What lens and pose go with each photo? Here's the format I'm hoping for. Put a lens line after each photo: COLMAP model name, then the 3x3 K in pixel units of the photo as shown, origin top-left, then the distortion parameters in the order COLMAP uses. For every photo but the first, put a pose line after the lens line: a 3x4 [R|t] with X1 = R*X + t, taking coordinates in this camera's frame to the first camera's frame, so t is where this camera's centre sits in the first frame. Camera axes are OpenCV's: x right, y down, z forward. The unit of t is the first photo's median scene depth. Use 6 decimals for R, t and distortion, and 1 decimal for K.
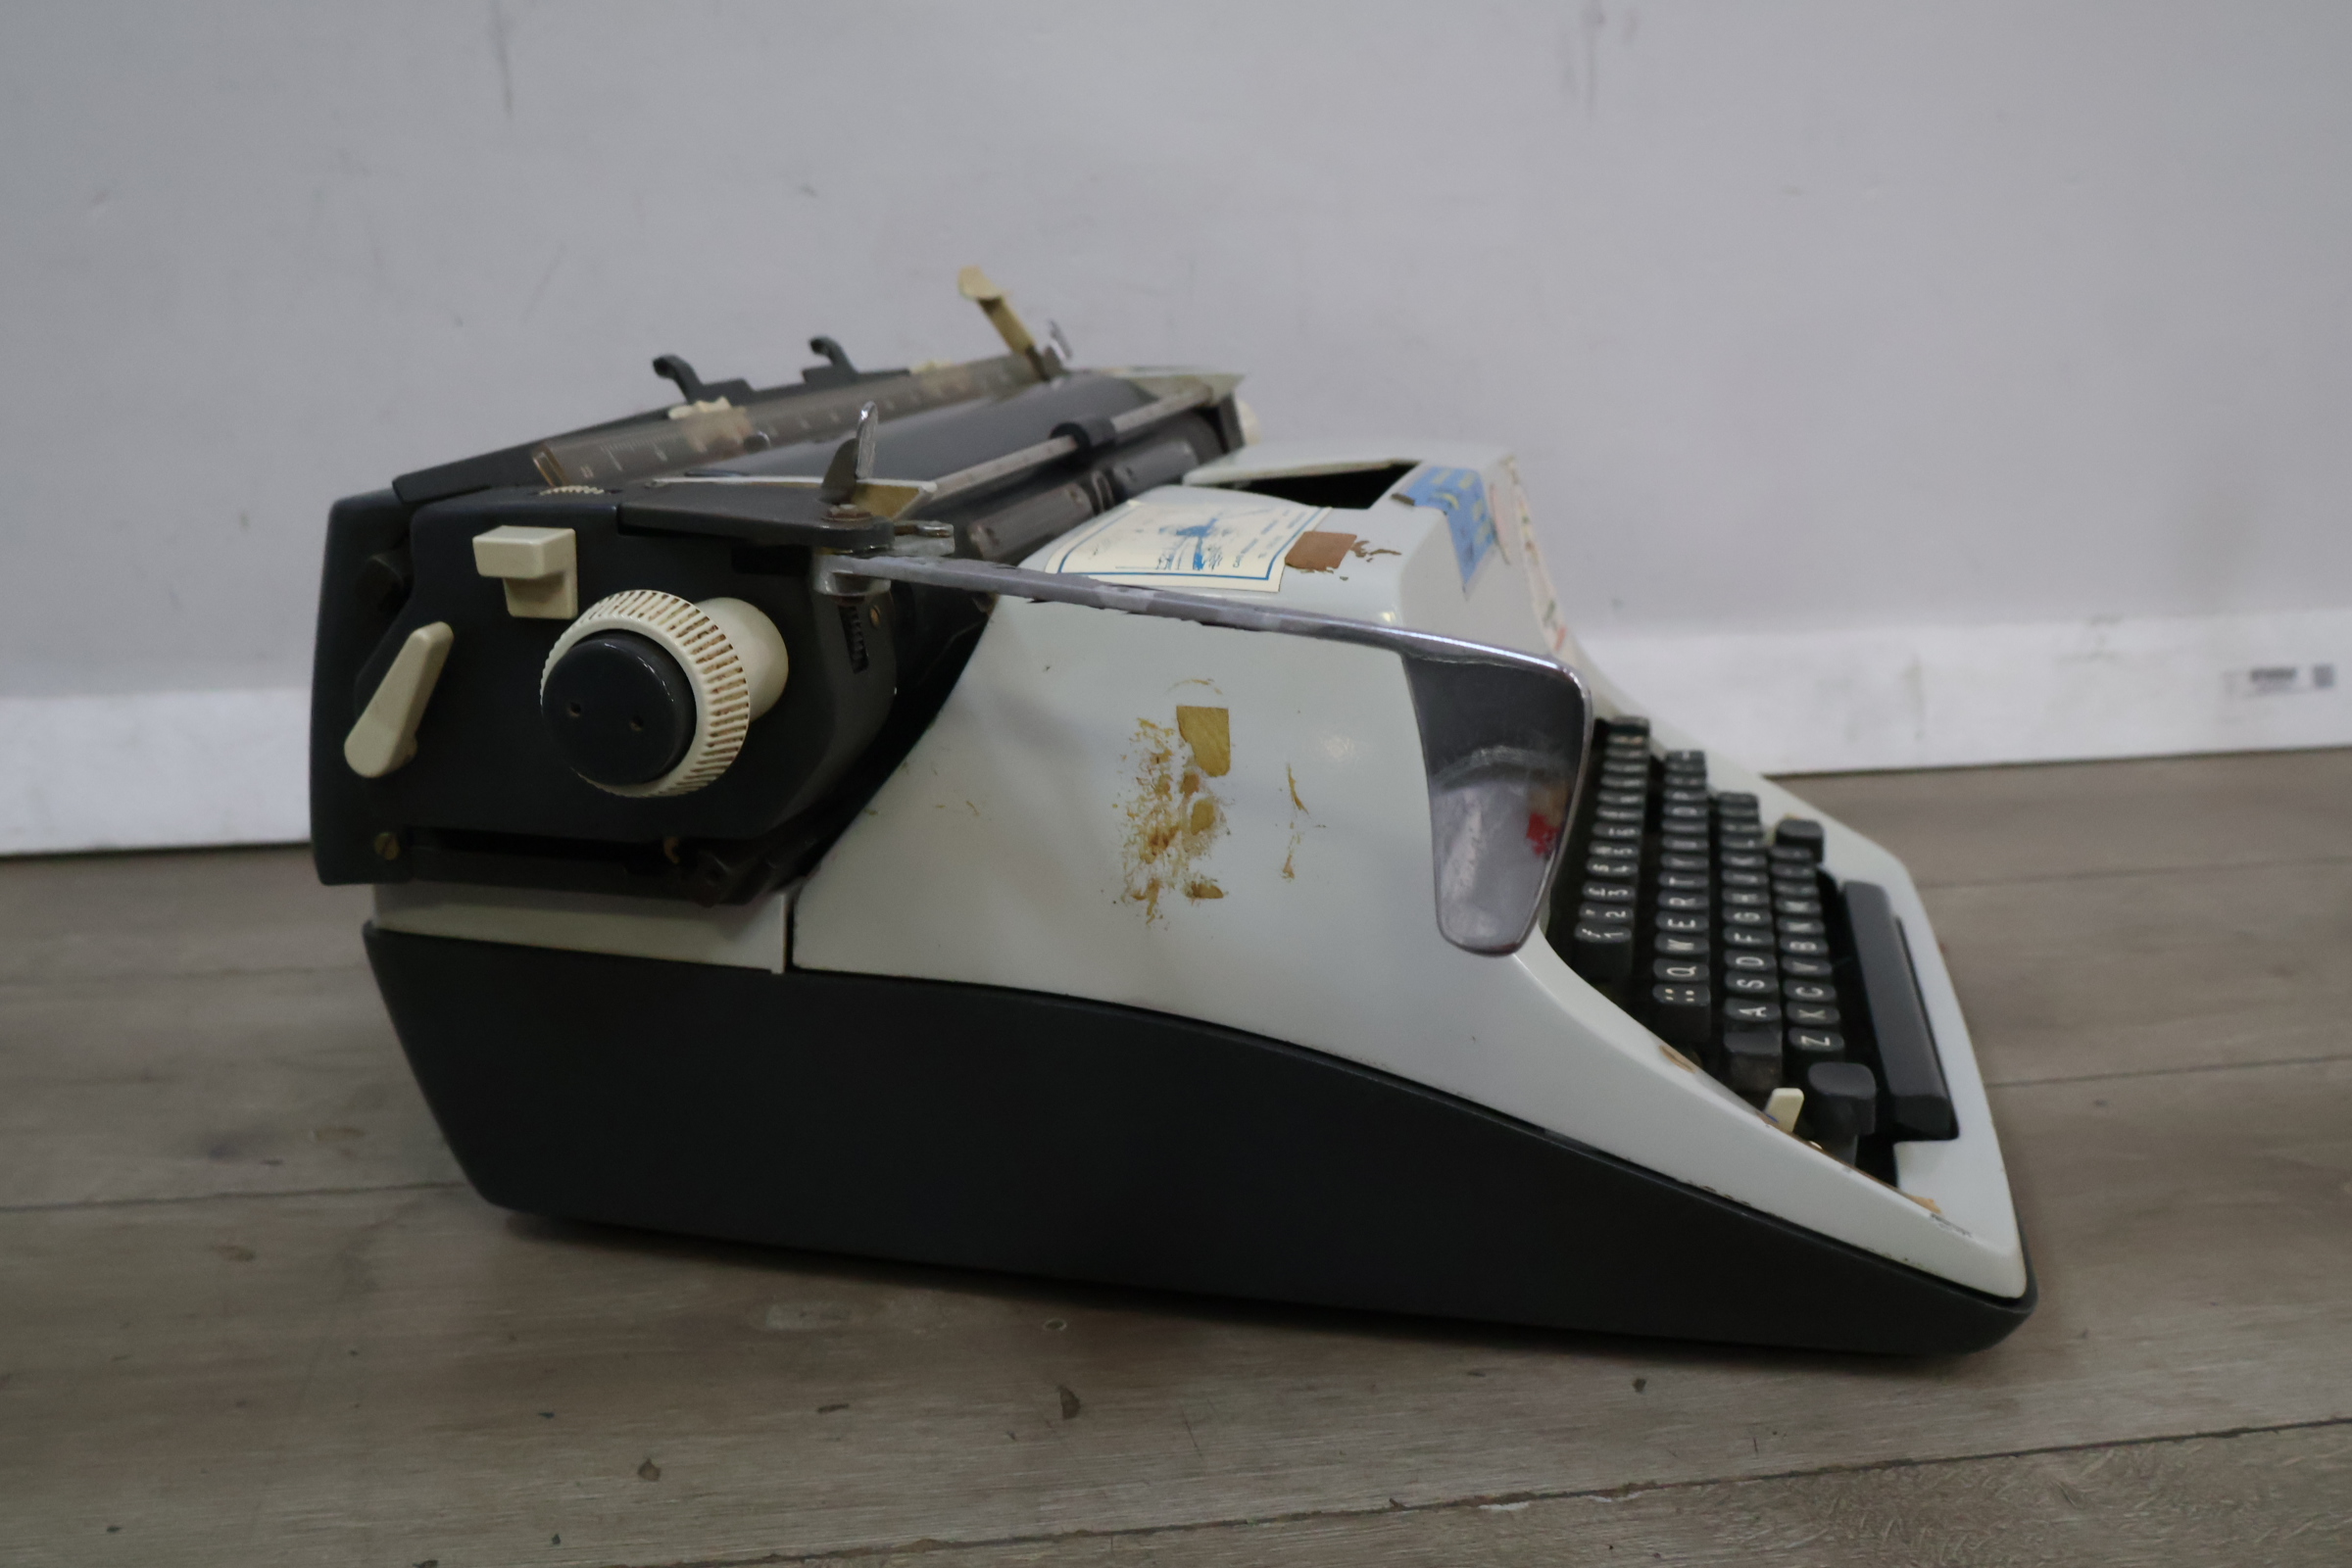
lens RADIAL K [[2163.7, 0, 1168.0], [0, 2163.7, 774.8], [0, 0, 1]] dist [0.016938, 0.000000]
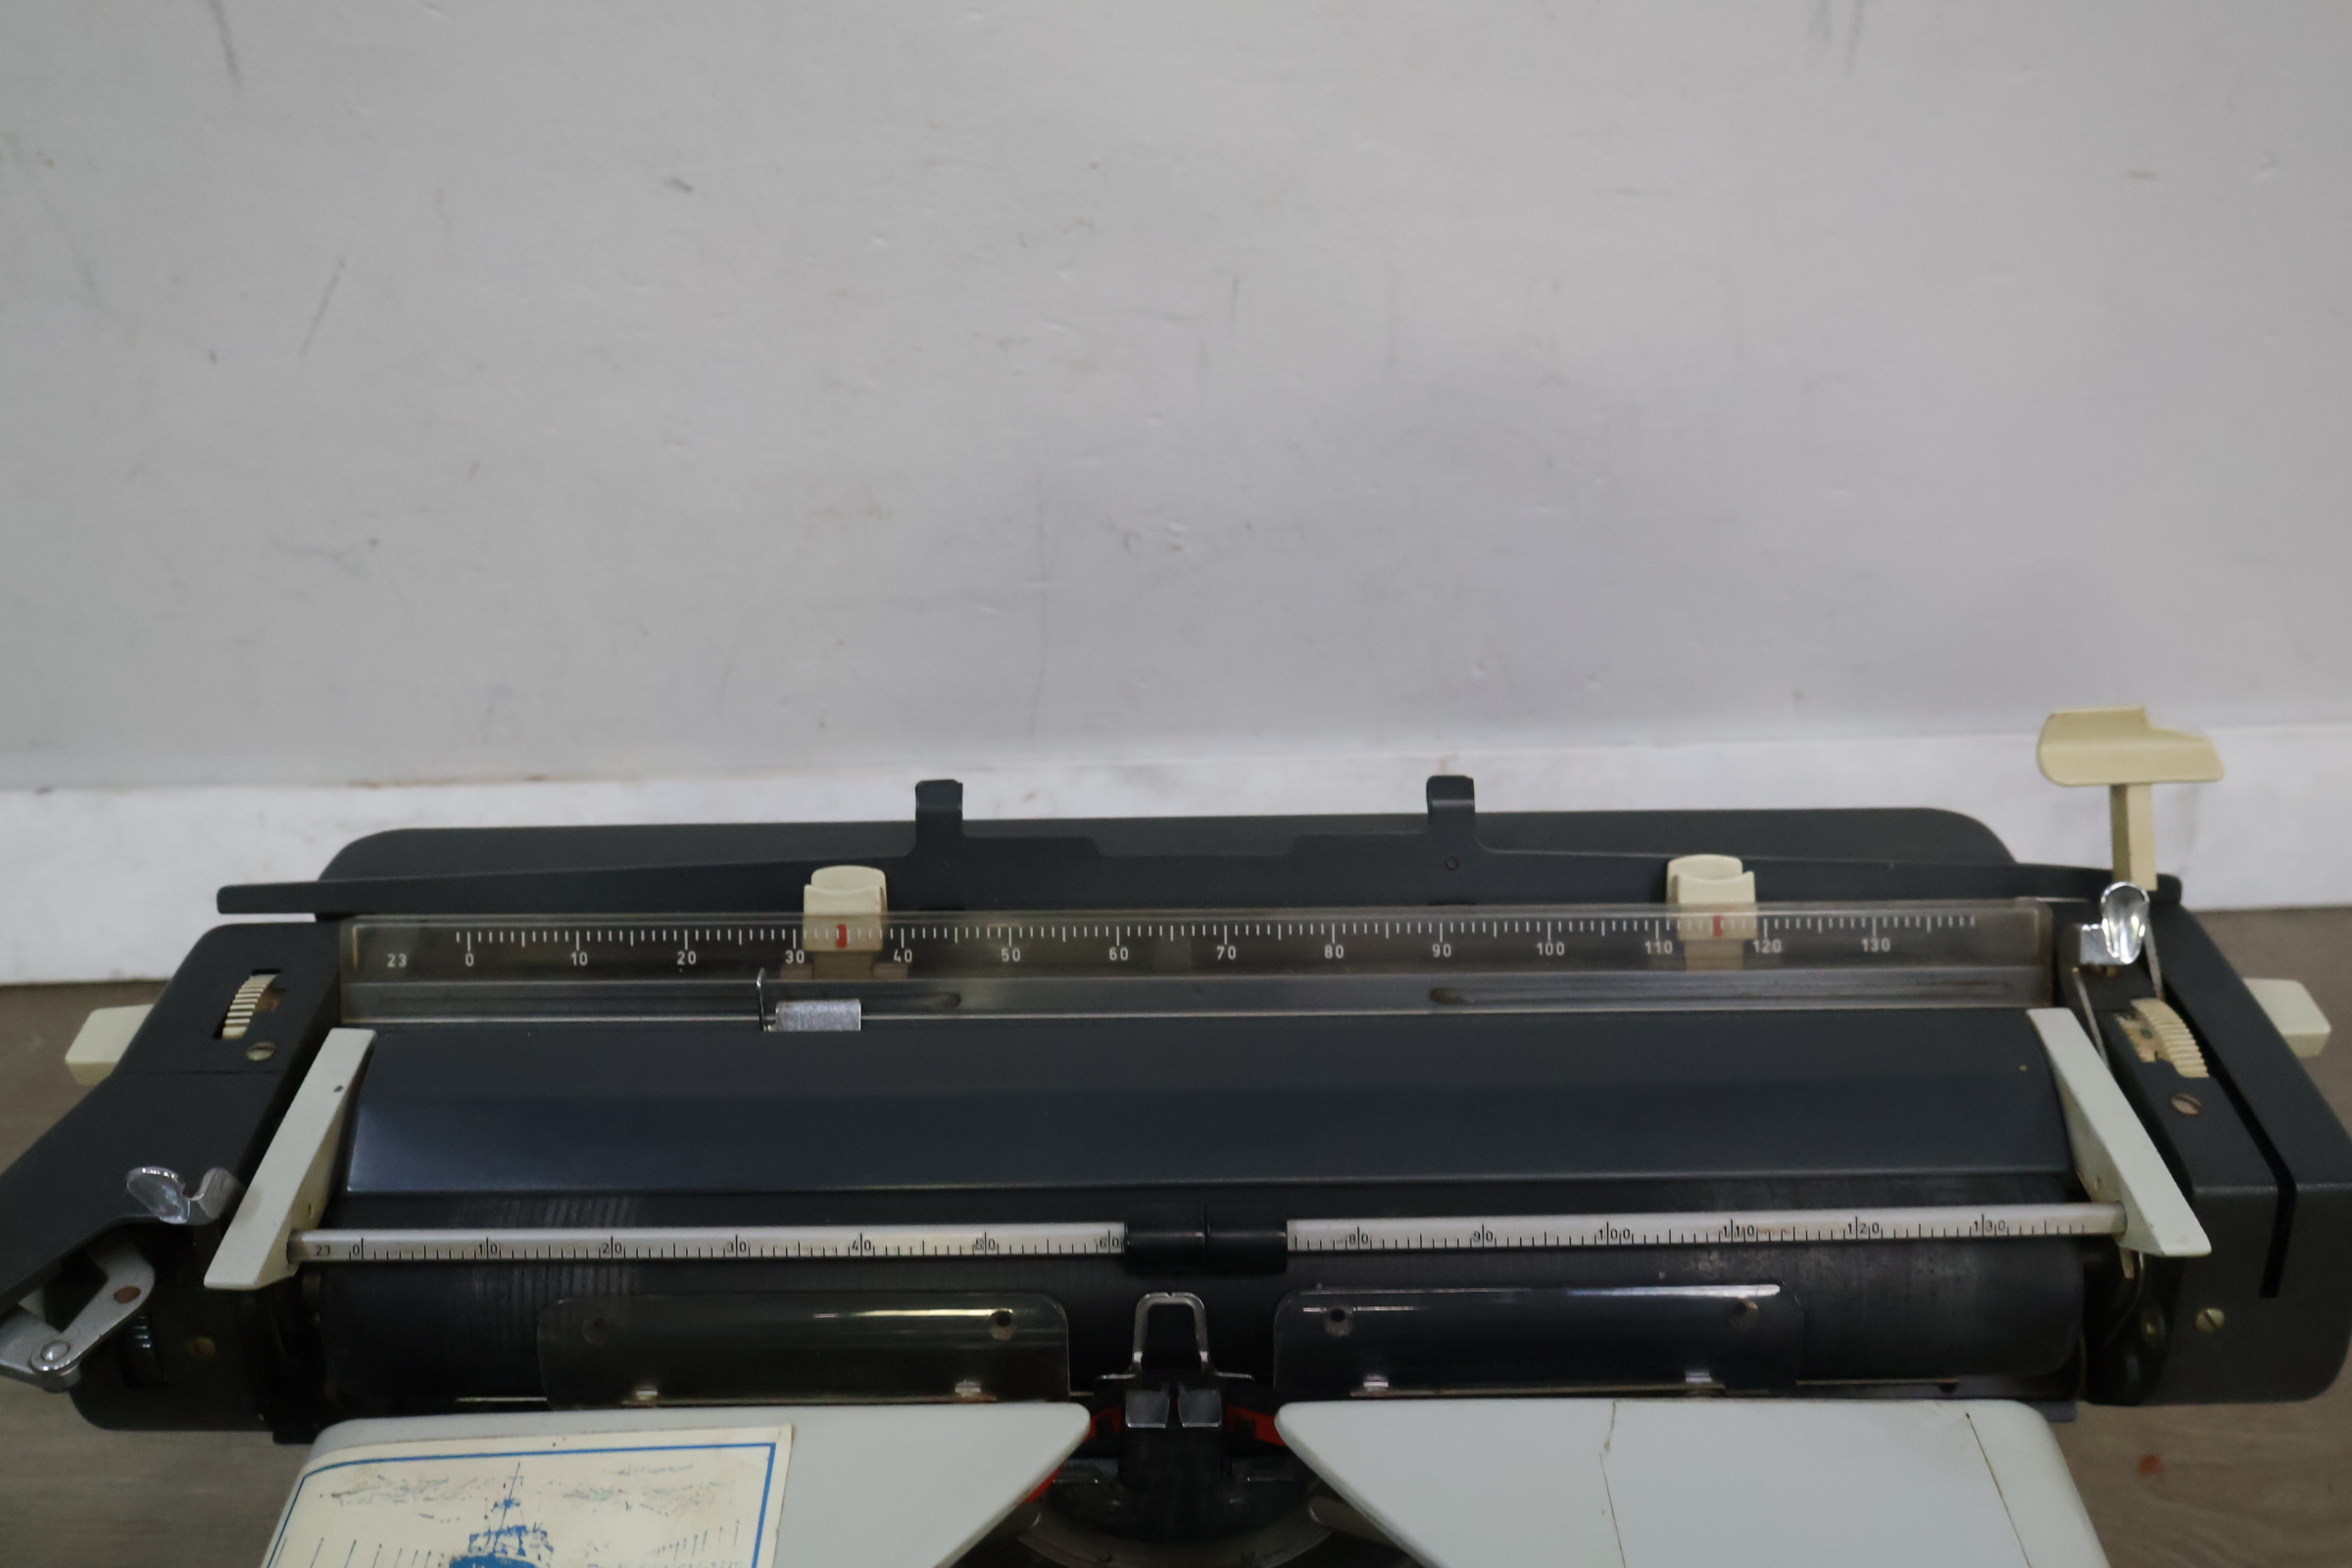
lens RADIAL K [[2163.7, 0, 1172.1], [0, 2163.7, 777.5], [0, 0, 1]] dist [0.016938, 0.000000]
pose [[0.996138, 0.054450, -0.068885, 0.084550], [-0.027399, 0.938092, 0.345300, -0.581002], [0.083422, -0.342079, 0.935961, 0.519133]]
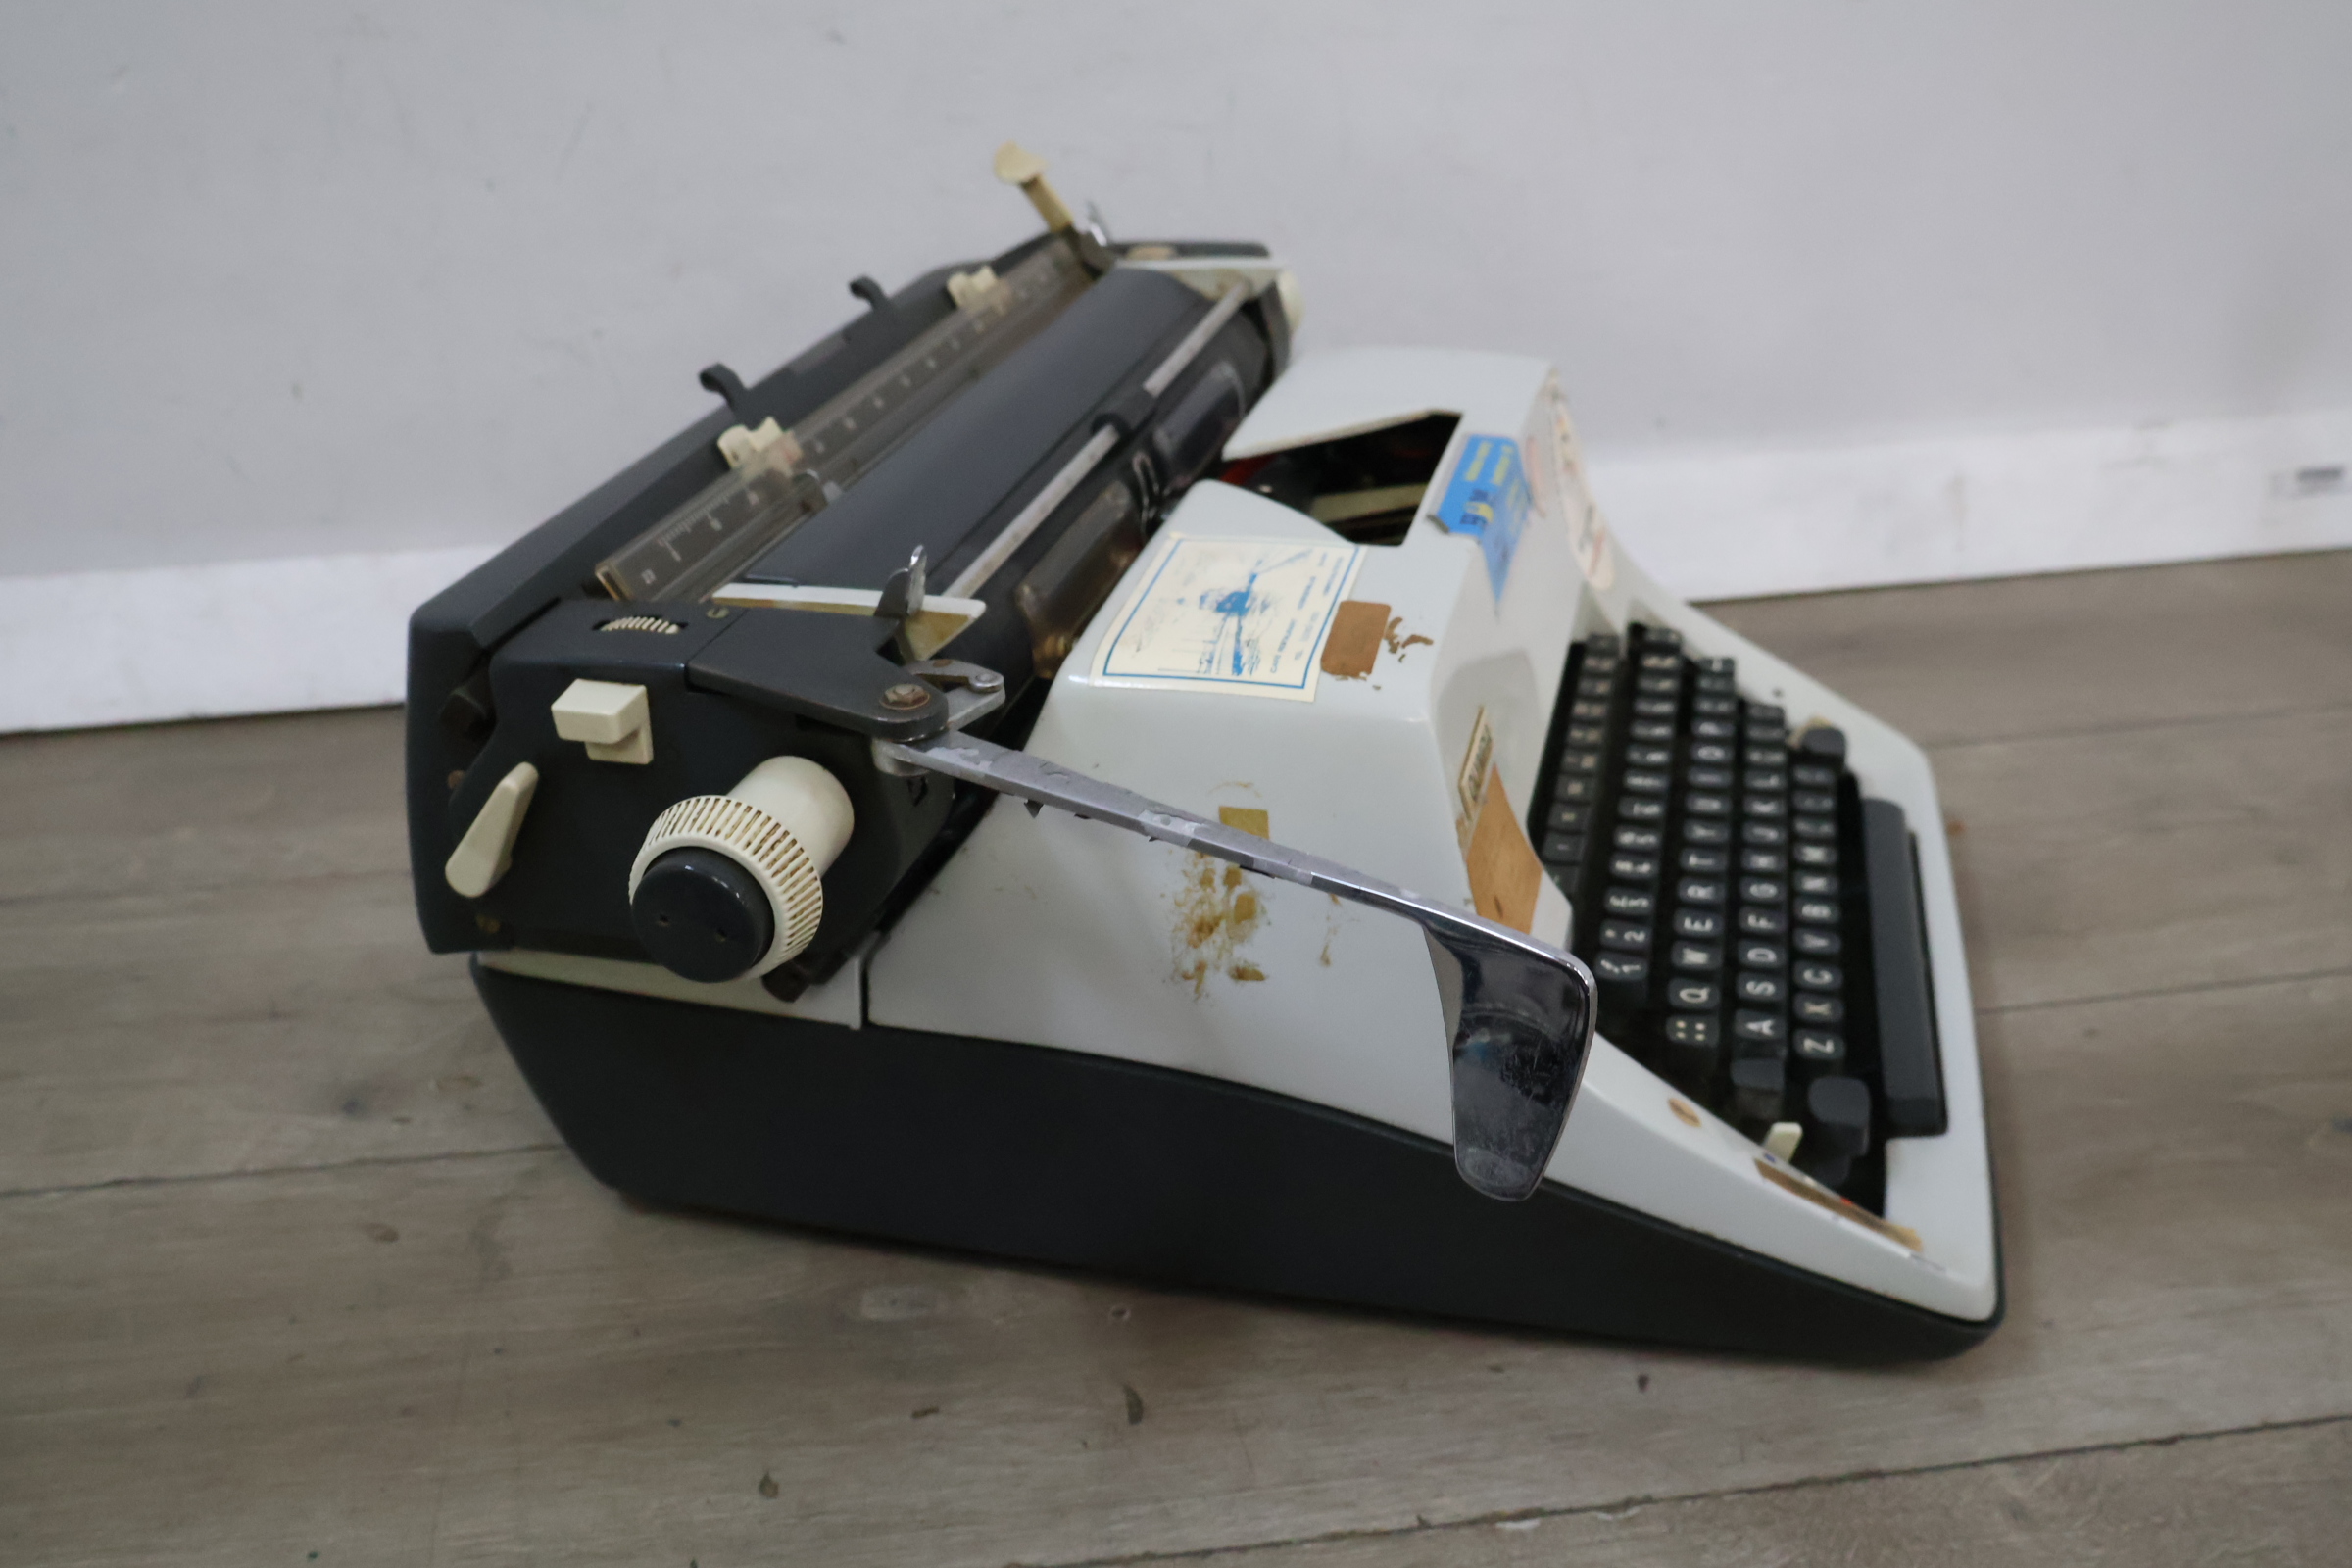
lens RADIAL K [[2163.7, 0, 1179.2], [0, 2163.7, 783.3], [0, 0, 1]] dist [0.016938, 0.000000]
pose [[0.999626, -0.016185, -0.022049, 0.007382], [0.020390, 0.978276, 0.206302, -0.241725], [0.018231, -0.206675, 0.978240, -0.032733]]
